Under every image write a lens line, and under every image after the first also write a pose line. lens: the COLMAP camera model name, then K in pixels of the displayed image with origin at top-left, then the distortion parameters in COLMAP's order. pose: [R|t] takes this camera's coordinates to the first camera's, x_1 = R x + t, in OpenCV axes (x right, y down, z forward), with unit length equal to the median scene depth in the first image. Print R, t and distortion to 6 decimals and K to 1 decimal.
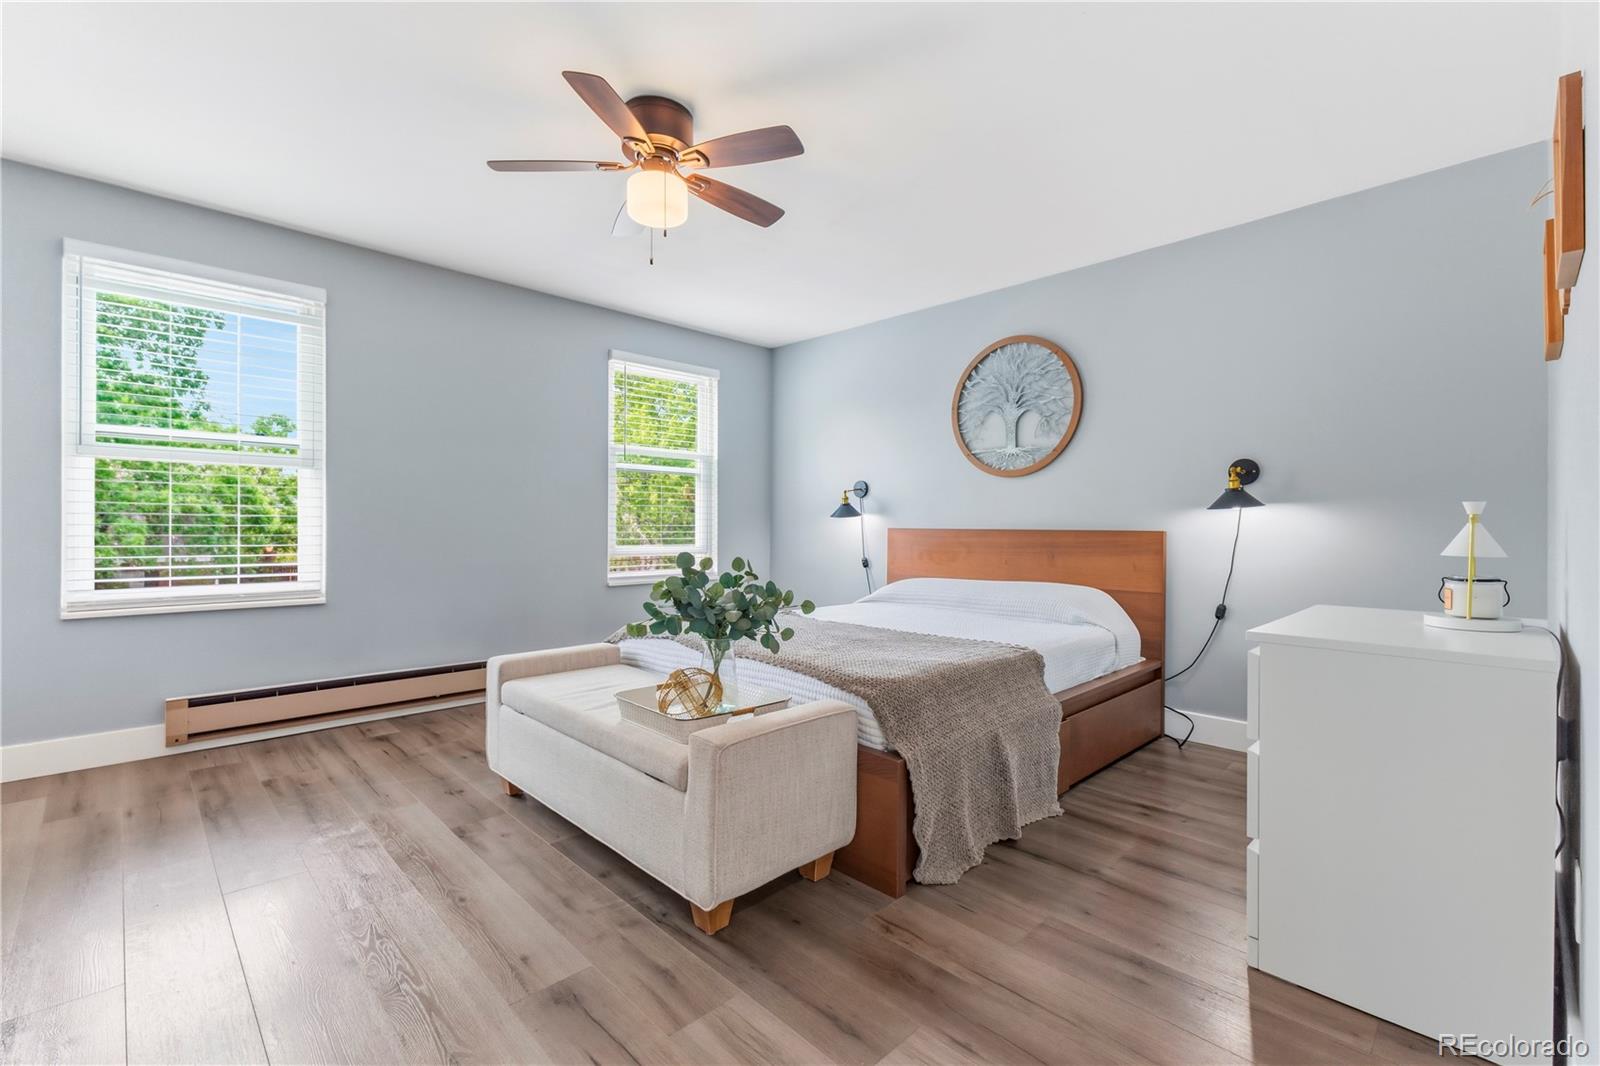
lens RADIAL K [[692.4, 0, 795.5], [0, 692.4, 527.5], [0, 0, 1]] dist [0.001147, 0.000106]
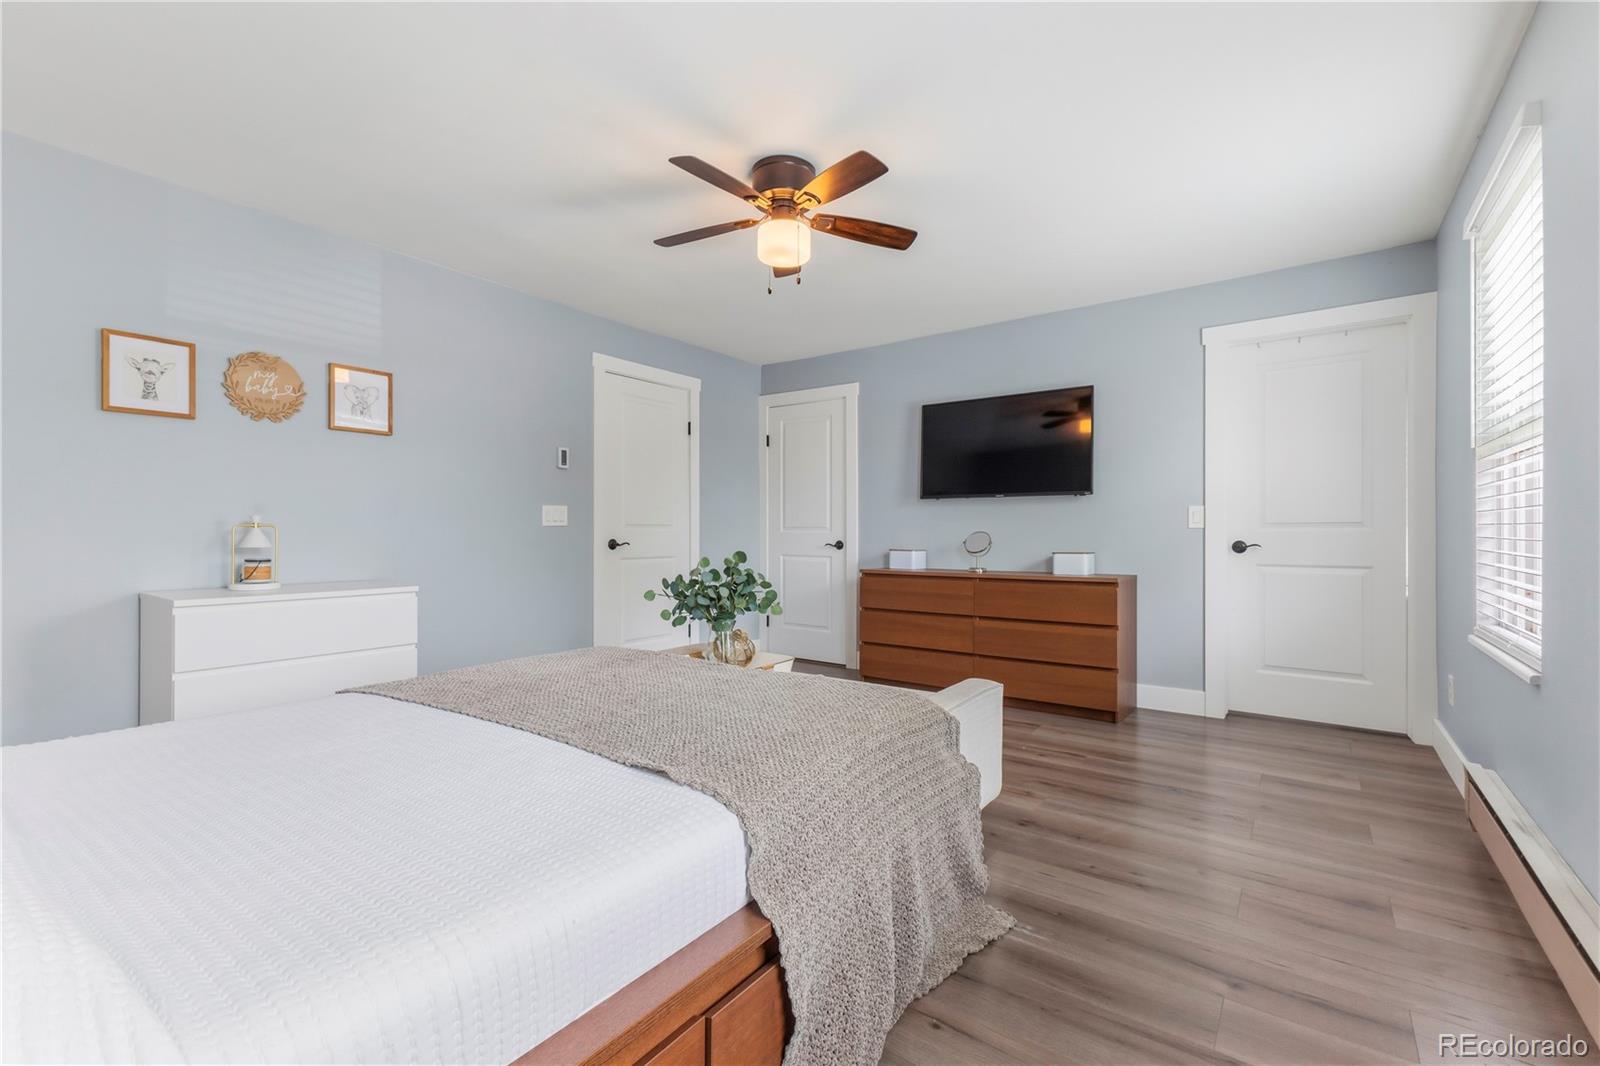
lens RADIAL K [[692.4, 0, 795.5], [0, 692.4, 527.5], [0, 0, 1]] dist [0.001147, 0.000106]
pose [[-0.982223, -0.009528, -0.187477, -0.004823], [-0.009499, 0.999954, -0.001053, -0.009947], [0.187478, 0.000747, -0.982268, 1.322227]]
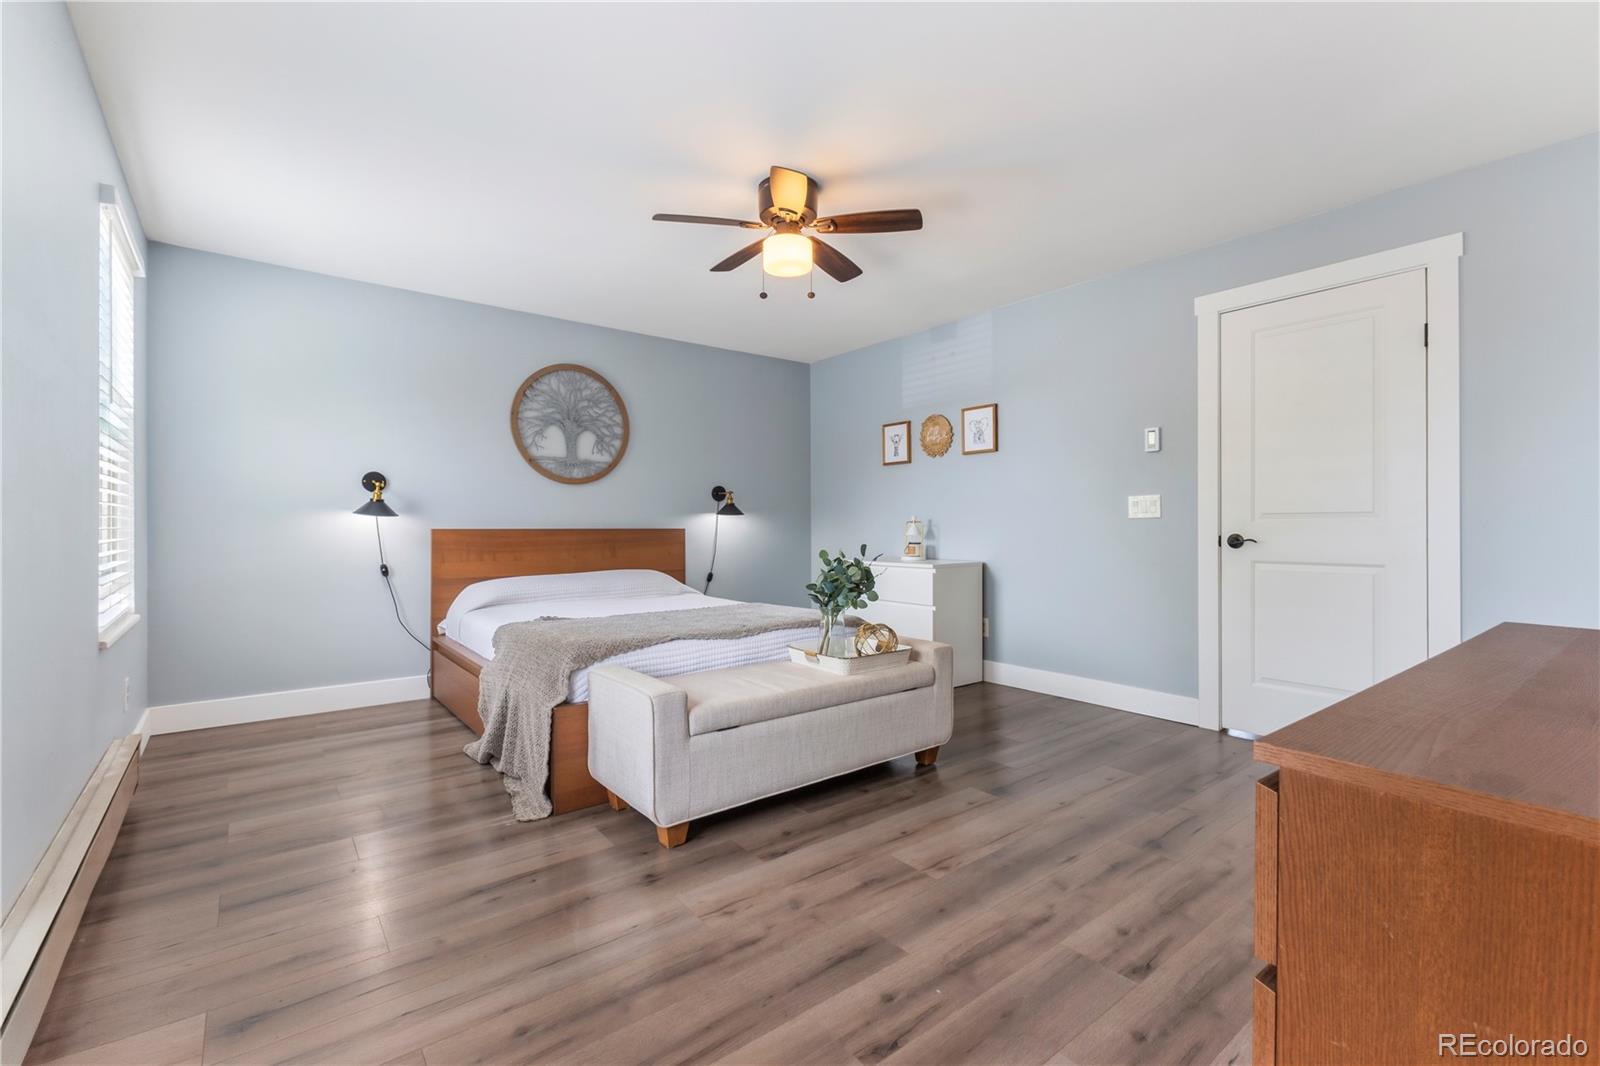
lens RADIAL K [[692.4, 0, 795.5], [0, 692.4, 527.5], [0, 0, 1]] dist [0.001147, 0.000106]
pose [[0.096045, -0.003287, 0.995372, -0.869652], [0.003913, 0.999988, 0.002925, -0.001186], [-0.995369, 0.003614, 0.096056, 0.546827]]
